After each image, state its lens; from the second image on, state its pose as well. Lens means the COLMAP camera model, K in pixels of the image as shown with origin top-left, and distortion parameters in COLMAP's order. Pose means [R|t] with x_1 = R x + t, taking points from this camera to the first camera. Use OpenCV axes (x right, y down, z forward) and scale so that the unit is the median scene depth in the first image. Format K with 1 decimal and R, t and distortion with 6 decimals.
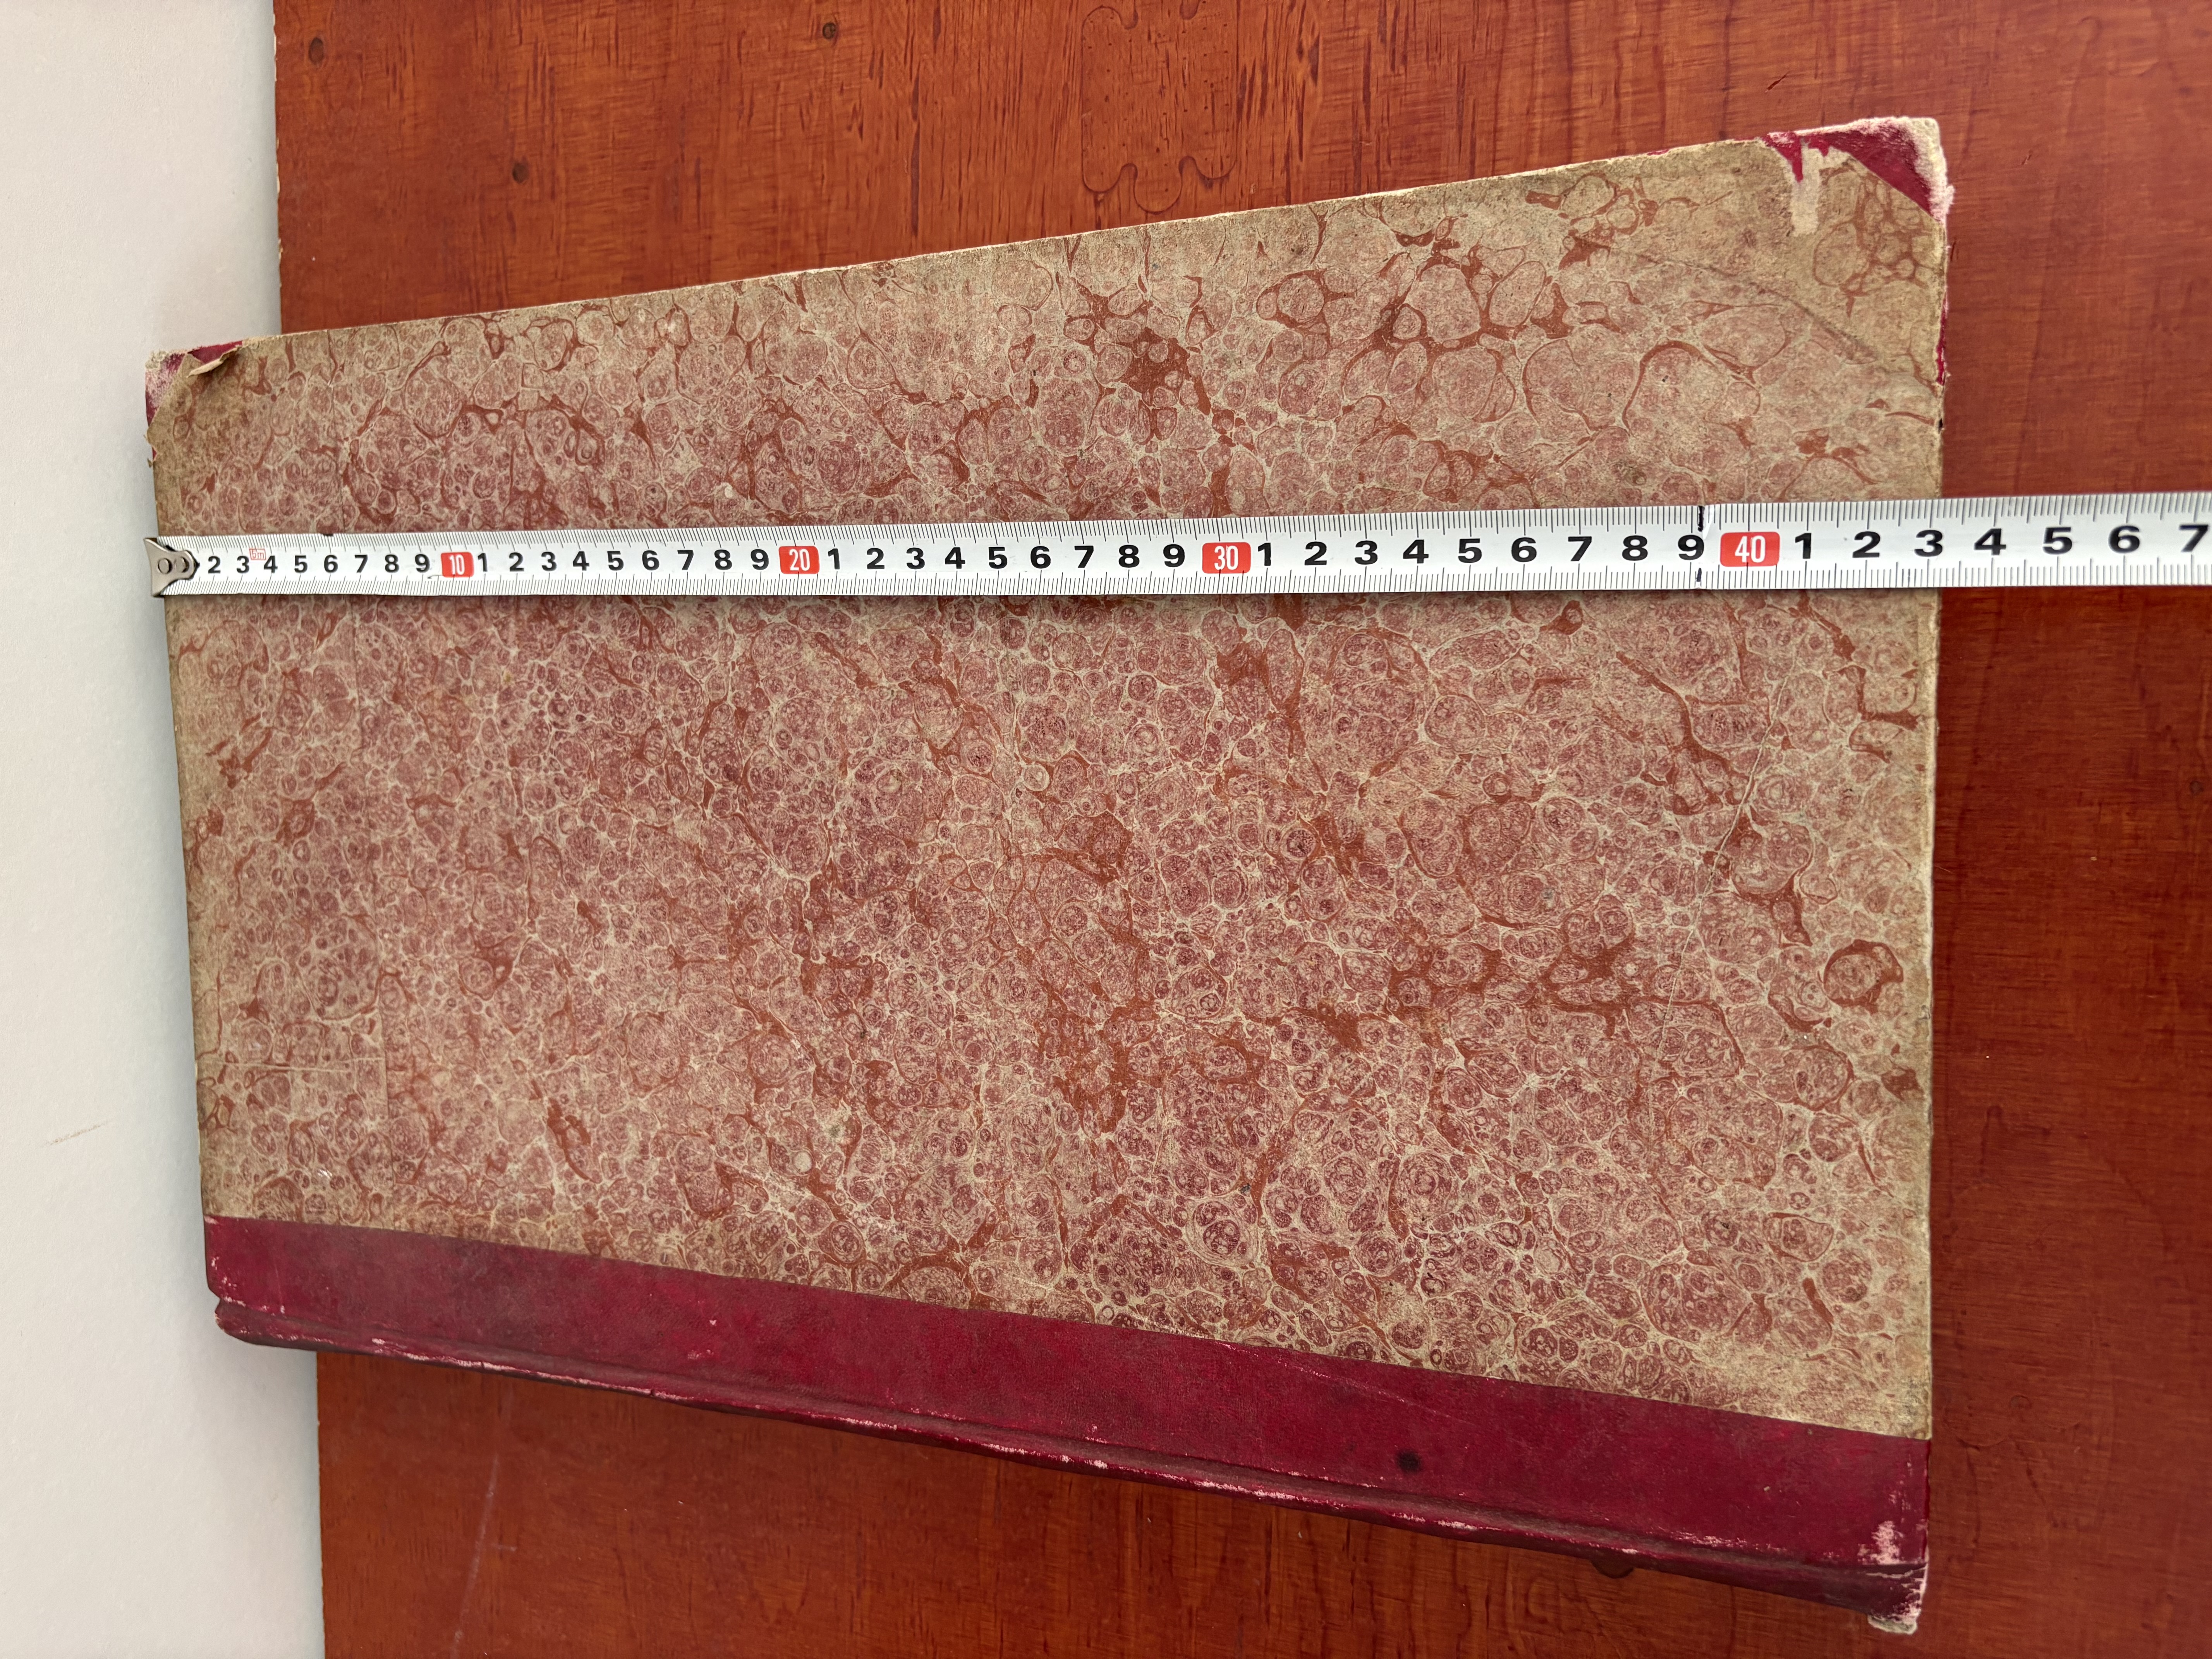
lens RADIAL K [[1717.1, 0, 1106.0], [0, 1717.1, 829.5], [0, 0, 1]] dist [0.007866, -0.045032]
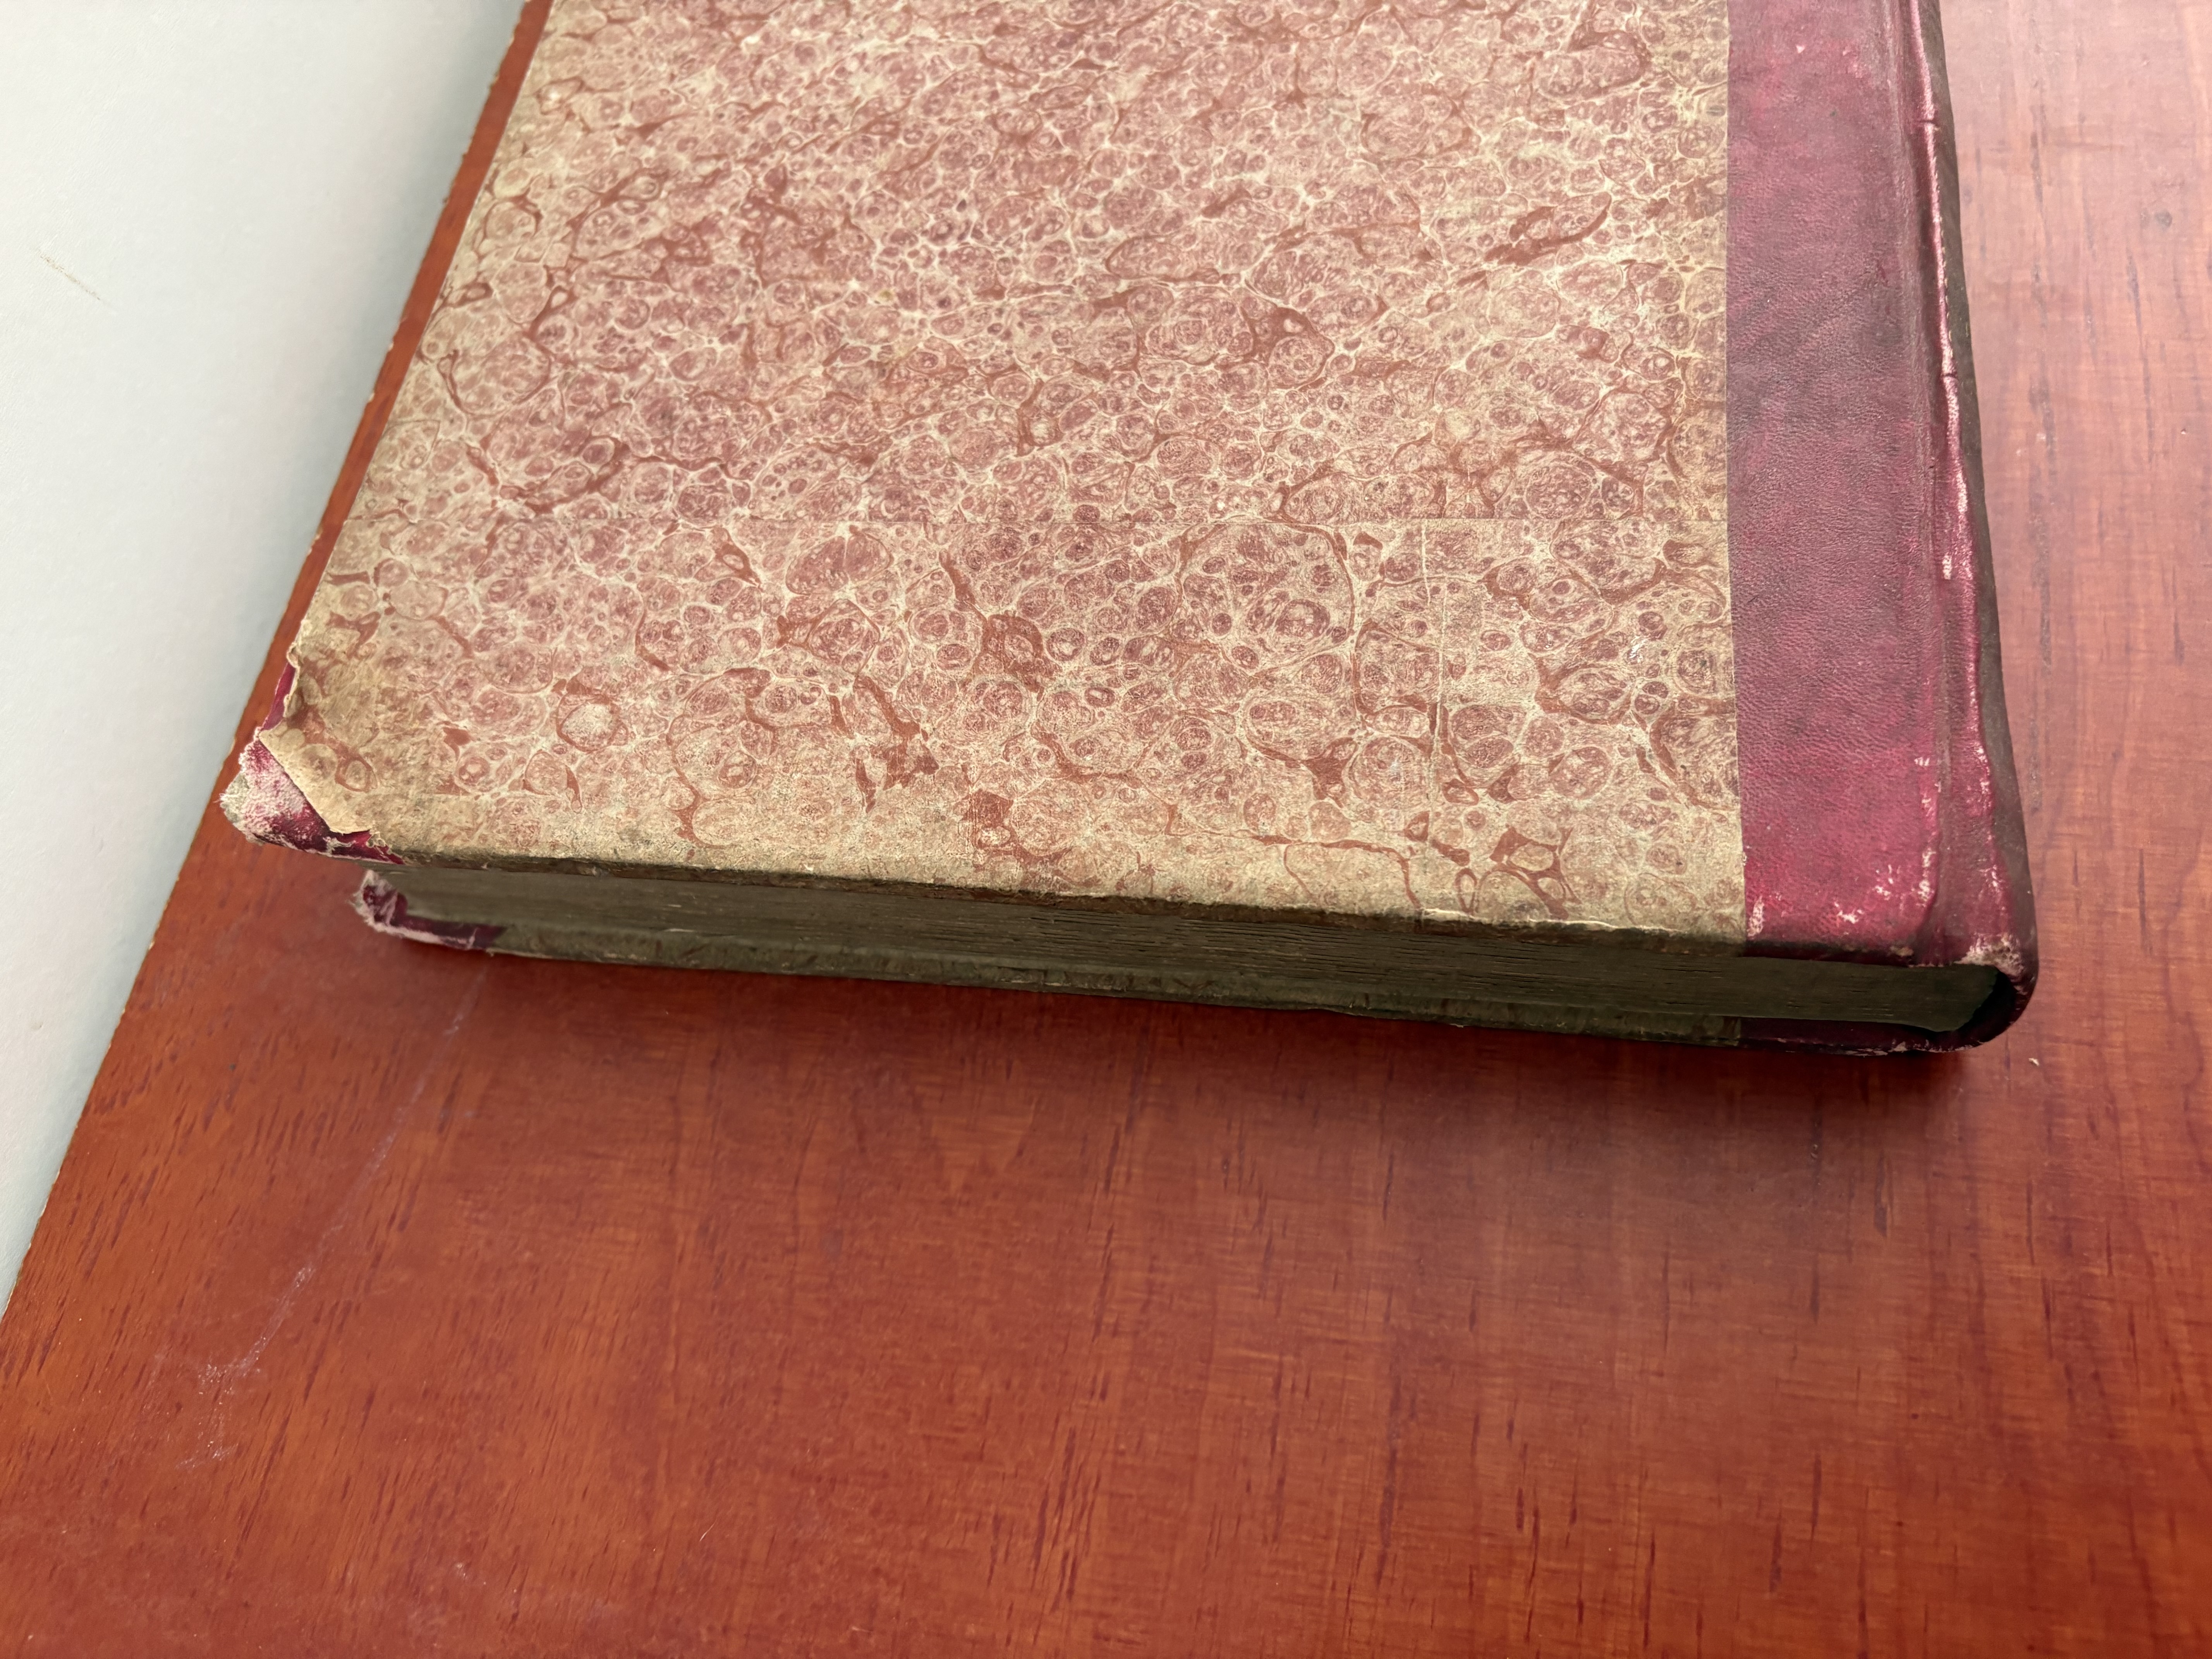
lens RADIAL K [[1671.3, 0, 1113.8], [0, 1671.3, 818.0], [0, 0, 1]] dist [0.028019, -0.053159]
pose [[0.202411, -0.680328, 0.704403, -0.987365], [0.967014, 0.025267, -0.253469, 0.191857], [0.154643, 0.732472, 0.663001, 0.714909]]
